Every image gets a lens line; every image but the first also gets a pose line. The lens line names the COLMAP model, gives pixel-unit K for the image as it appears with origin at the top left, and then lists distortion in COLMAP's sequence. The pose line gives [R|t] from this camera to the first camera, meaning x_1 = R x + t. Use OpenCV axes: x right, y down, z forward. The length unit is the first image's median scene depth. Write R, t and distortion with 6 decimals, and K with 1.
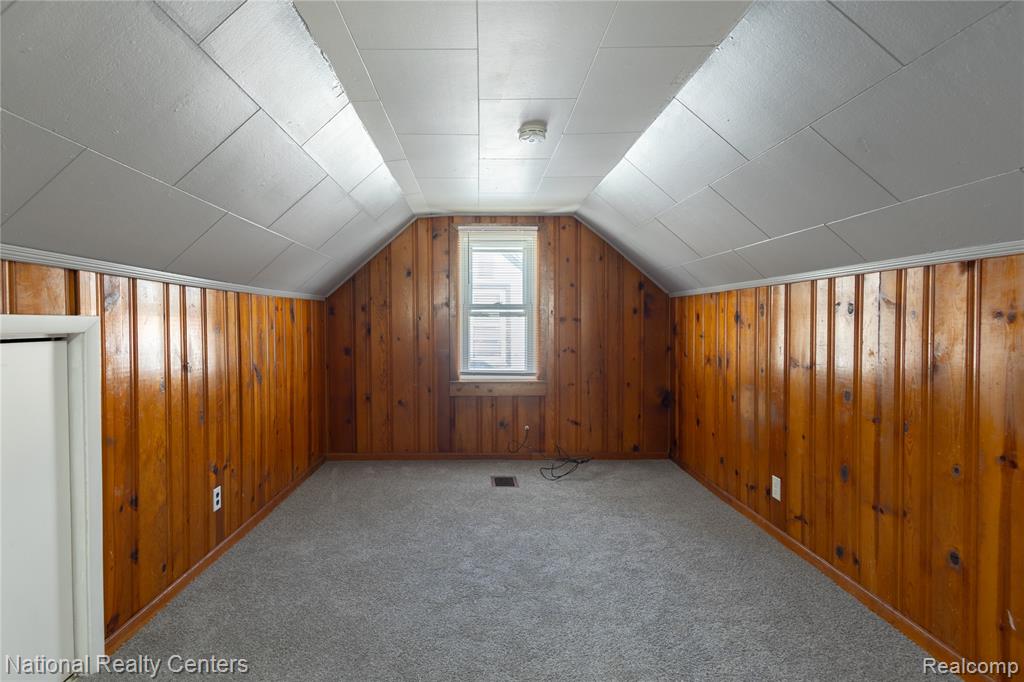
lens RADIAL K [[479.2, 0, 512.0], [0, 479.2, 341.0], [0, 0, 1]] dist [0.003272, 0.001394]
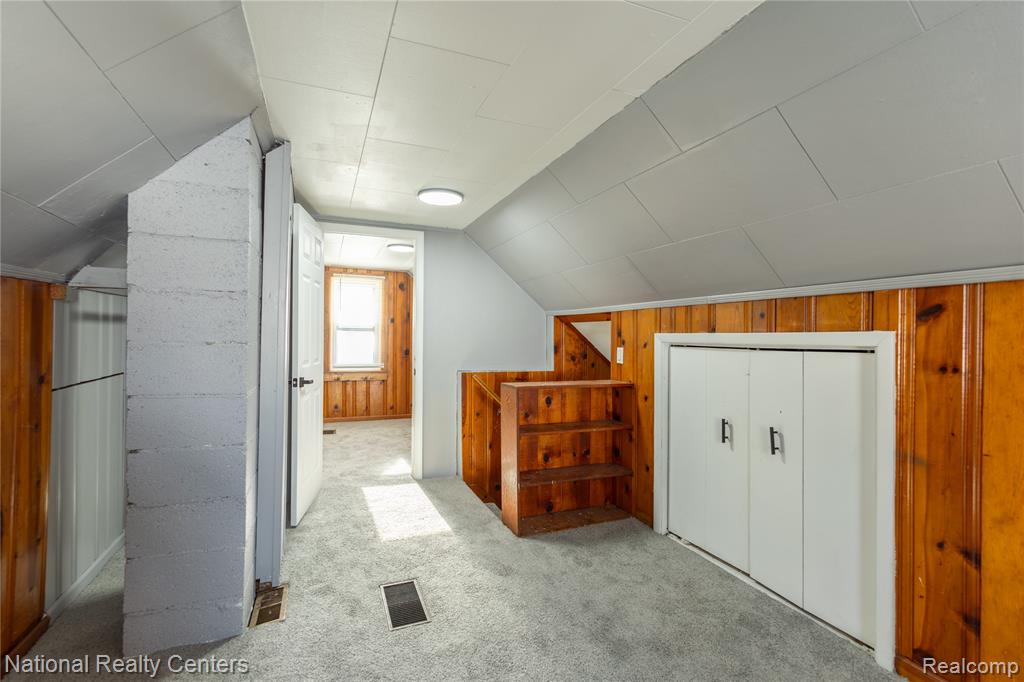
lens RADIAL K [[479.2, 0, 512.0], [0, 479.2, 341.0], [0, 0, 1]] dist [0.003272, 0.001394]
pose [[-0.952459, -0.005791, -0.304612, 0.248148], [-0.014307, 0.999566, 0.025733, -0.046731], [0.304331, 0.028867, -0.952129, 1.850606]]
